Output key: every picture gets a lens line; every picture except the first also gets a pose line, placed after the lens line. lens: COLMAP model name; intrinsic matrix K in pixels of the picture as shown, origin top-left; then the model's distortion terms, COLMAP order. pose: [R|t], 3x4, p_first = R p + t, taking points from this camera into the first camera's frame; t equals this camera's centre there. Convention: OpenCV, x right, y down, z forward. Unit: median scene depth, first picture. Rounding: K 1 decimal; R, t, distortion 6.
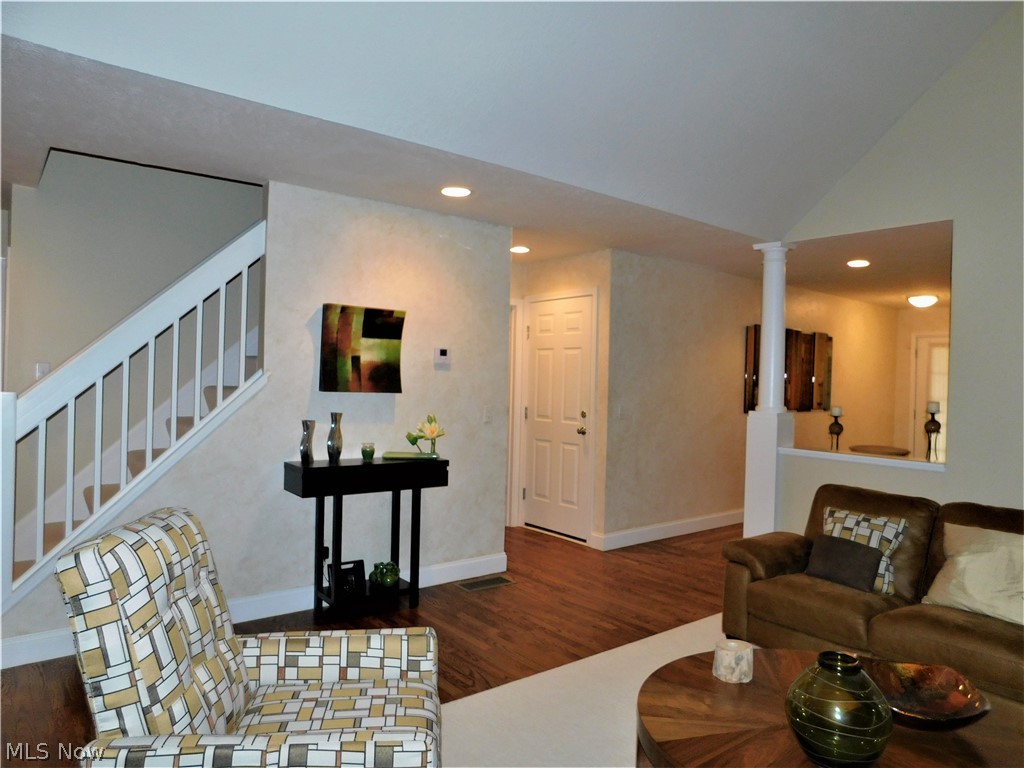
lens RADIAL K [[676.6, 0, 508.6], [0, 676.6, 379.2], [0, 0, 1]] dist [-0.060305, 0.028859]
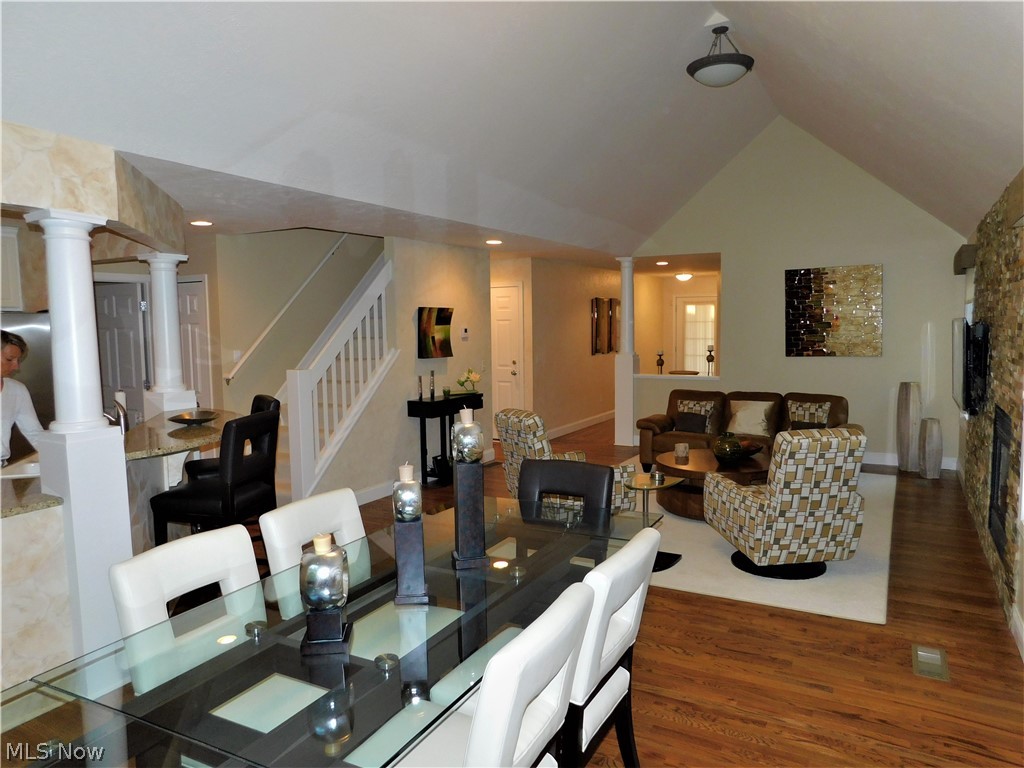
lens RADIAL K [[676.6, 0, 516.8], [0, 676.6, 381.1], [0, 0, 1]] dist [-0.060305, 0.028859]
pose [[0.928194, -0.070055, 0.365442, -0.656273], [0.038567, 0.994940, 0.092772, -0.071722], [-0.370092, -0.072017, 0.926200, -0.661612]]
